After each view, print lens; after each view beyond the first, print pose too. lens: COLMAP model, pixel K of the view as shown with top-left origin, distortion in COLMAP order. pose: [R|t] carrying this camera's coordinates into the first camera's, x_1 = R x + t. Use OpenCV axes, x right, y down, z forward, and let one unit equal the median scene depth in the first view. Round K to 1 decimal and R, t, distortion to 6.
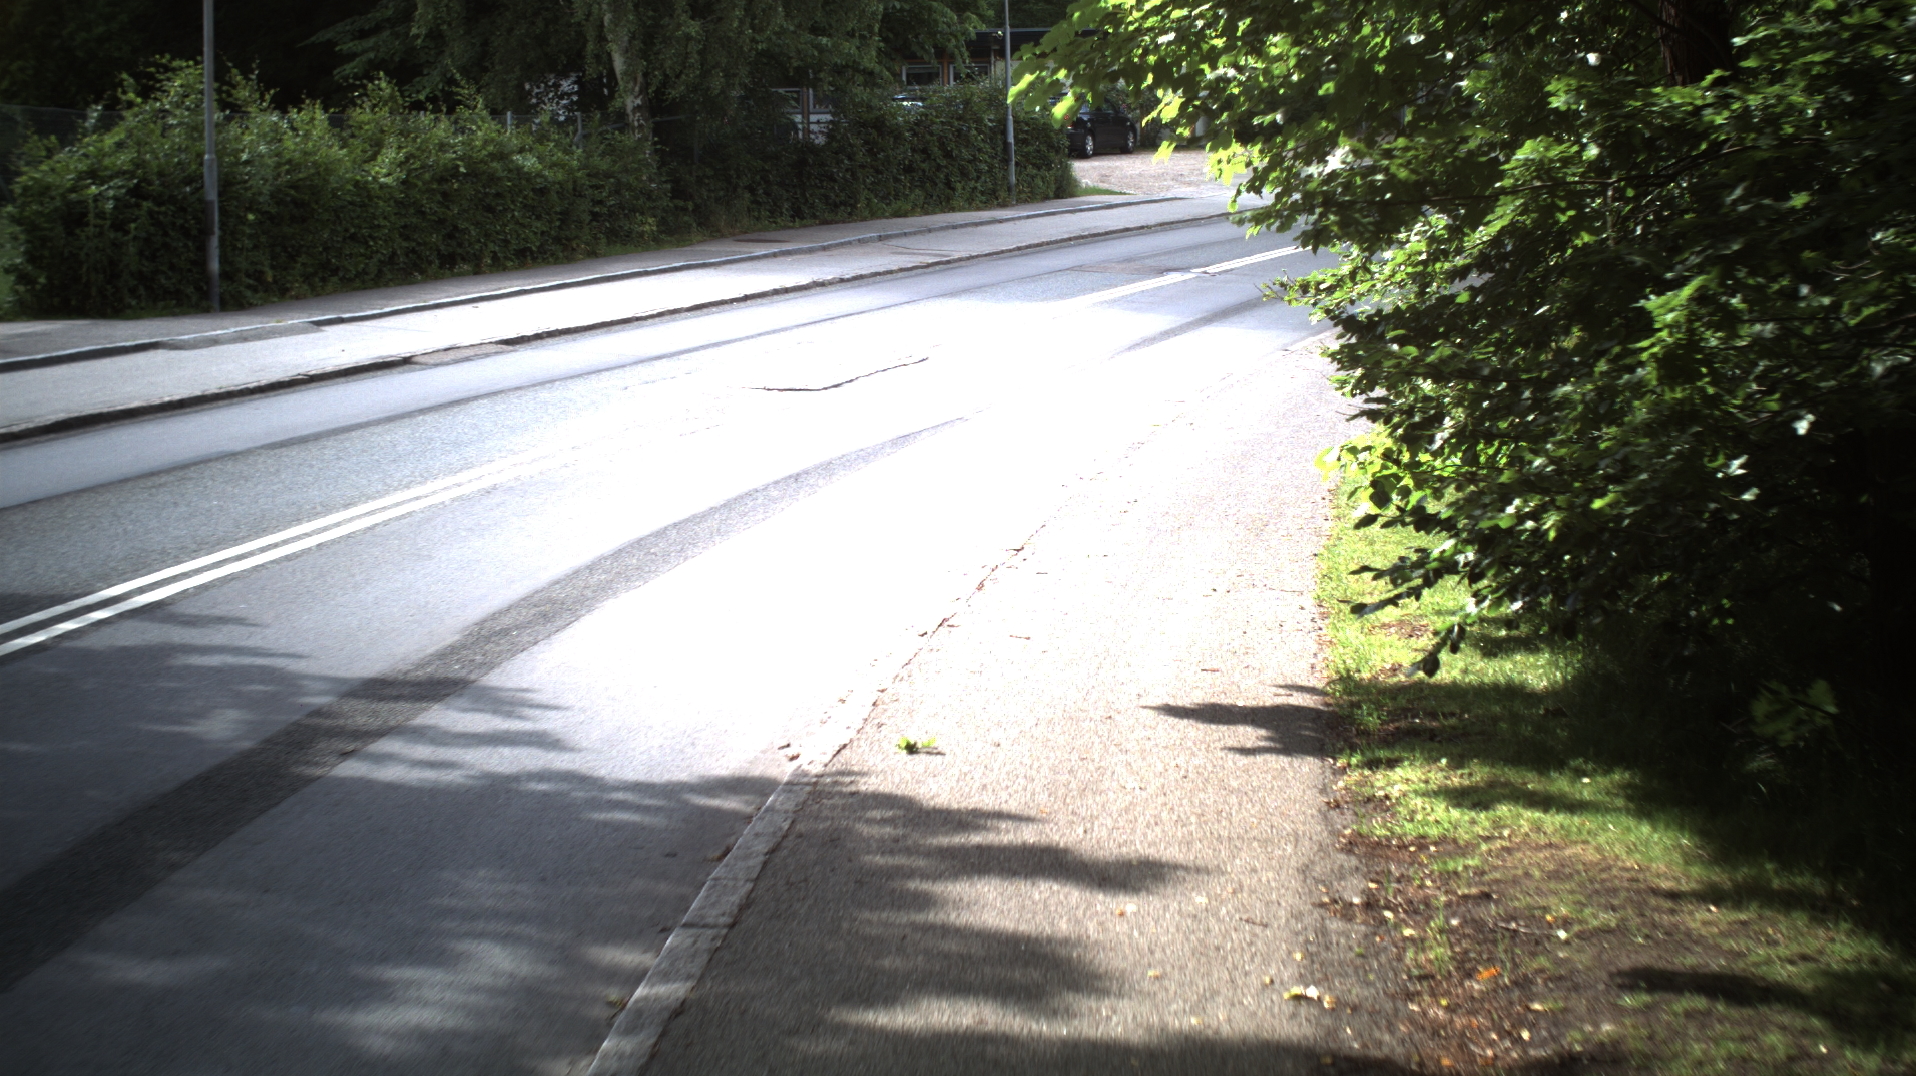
lens RADIAL K [[3598.2, 0, 958.0], [0, 3598.2, 538.0], [0, 0, 1]] dist [-0.304600, 0.416287]
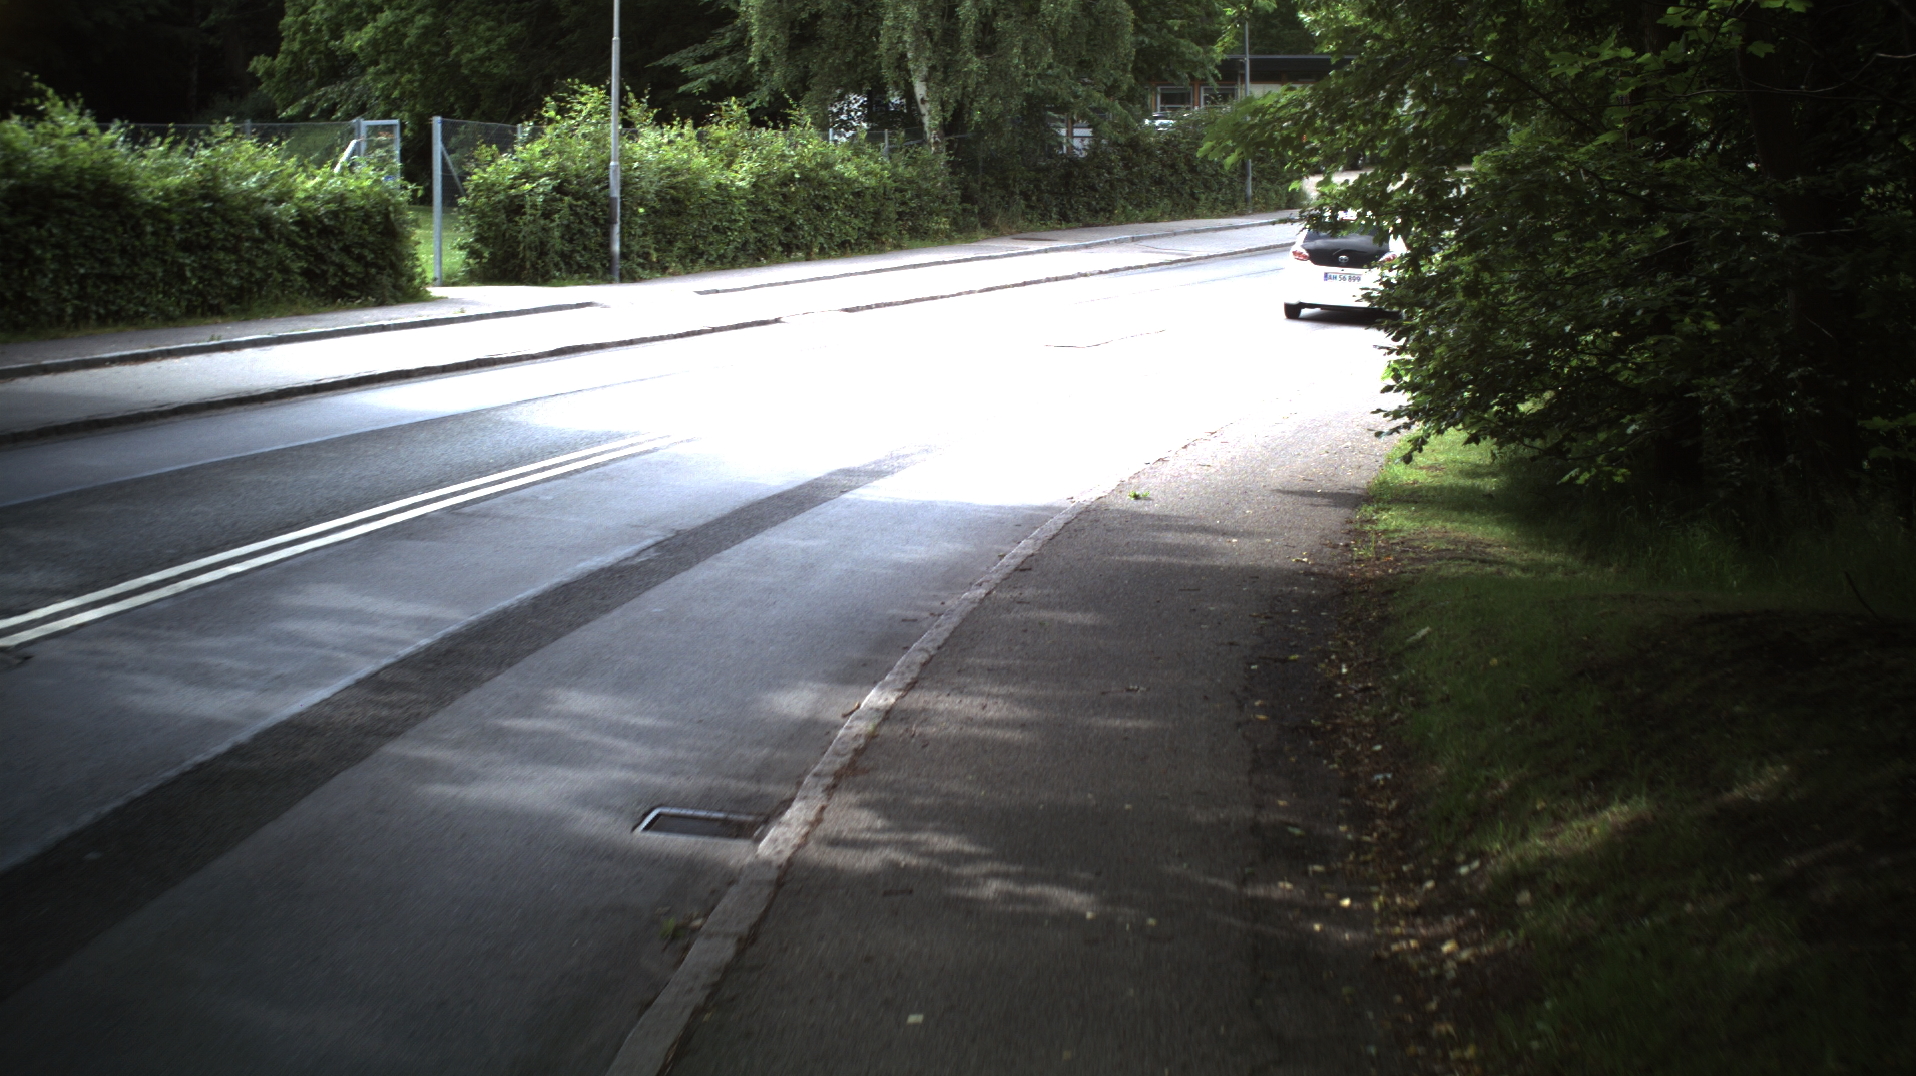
lens RADIAL K [[3598.2, 0, 958.0], [0, 3598.2, 538.0], [0, 0, 1]] dist [-0.304600, 0.416287]
pose [[0.997312, 0.023803, -0.069304, 0.006839], [-0.023887, 0.999715, -0.000390, 0.022848], [0.069275, 0.002044, 0.997595, -0.252195]]
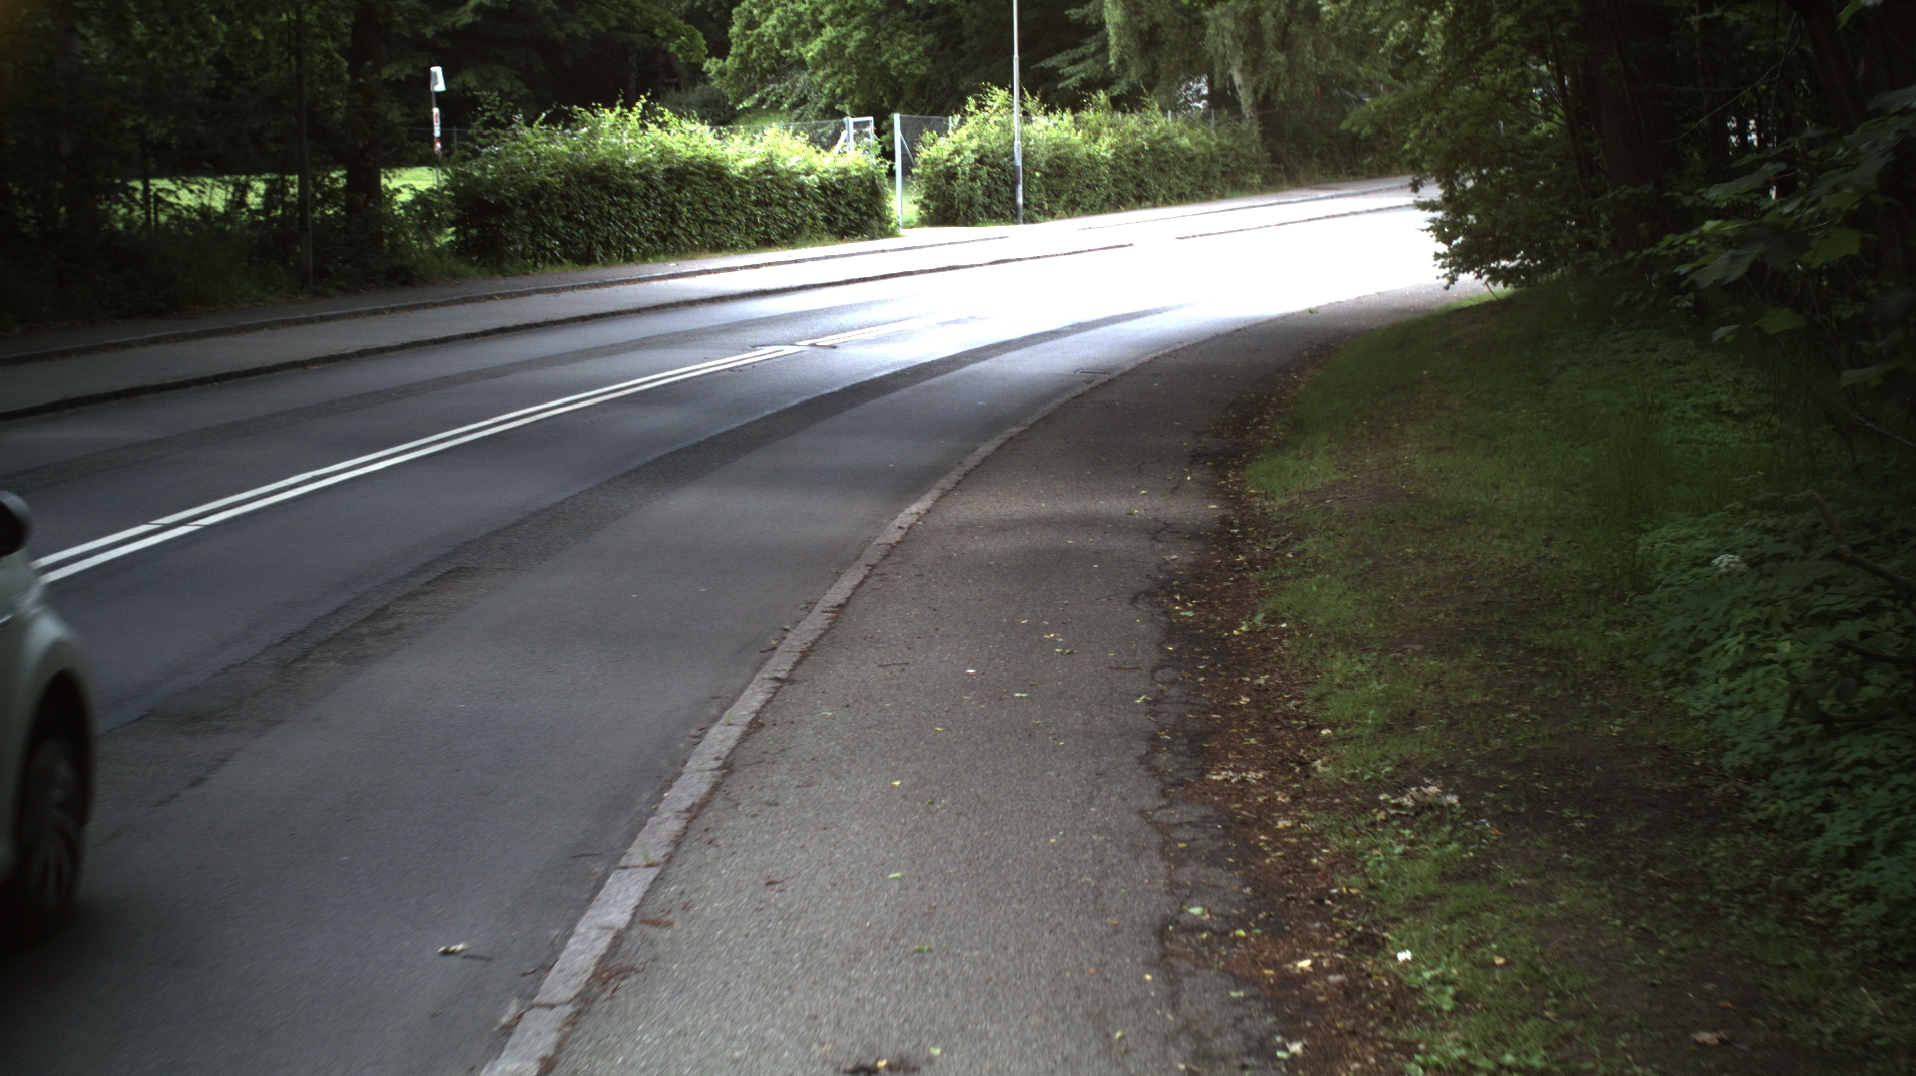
lens RADIAL K [[3598.2, 0, 958.0], [0, 3598.2, 538.0], [0, 0, 1]] dist [-0.304600, 0.416287]
pose [[0.985062, 0.003654, -0.172163, 0.073437], [-0.001768, 0.999937, 0.011107, 0.069269], [0.172192, -0.010637, 0.985006, -0.752008]]
